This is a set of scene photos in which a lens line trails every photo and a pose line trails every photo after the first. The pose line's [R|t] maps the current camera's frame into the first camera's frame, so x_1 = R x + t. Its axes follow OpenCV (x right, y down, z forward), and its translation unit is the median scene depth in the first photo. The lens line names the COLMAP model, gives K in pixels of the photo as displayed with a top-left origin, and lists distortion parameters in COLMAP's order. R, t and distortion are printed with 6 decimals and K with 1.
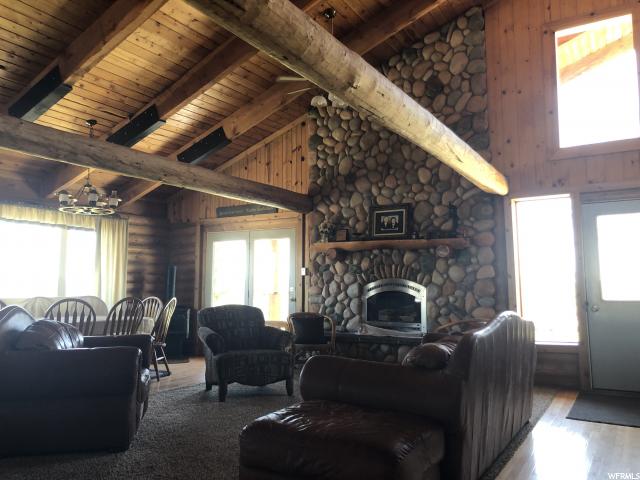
lens RADIAL K [[527.9, 0, 320.0], [0, 527.9, 240.0], [0, 0, 1]] dist [0.067893, -0.156073]
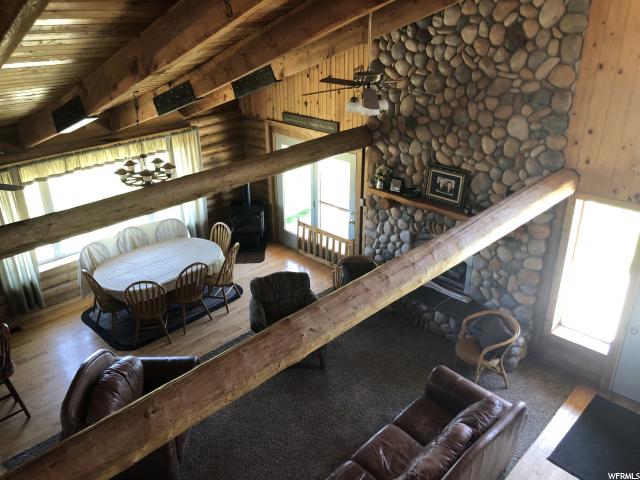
lens RADIAL K [[527.9, 0, 320.0], [0, 527.9, 240.0], [0, 0, 1]] dist [0.067893, -0.156073]
pose [[0.971428, 0.094478, -0.217718, 0.124939], [0.030368, 0.860329, 0.508834, -0.417704], [0.235383, -0.500908, 0.832878, 0.113854]]
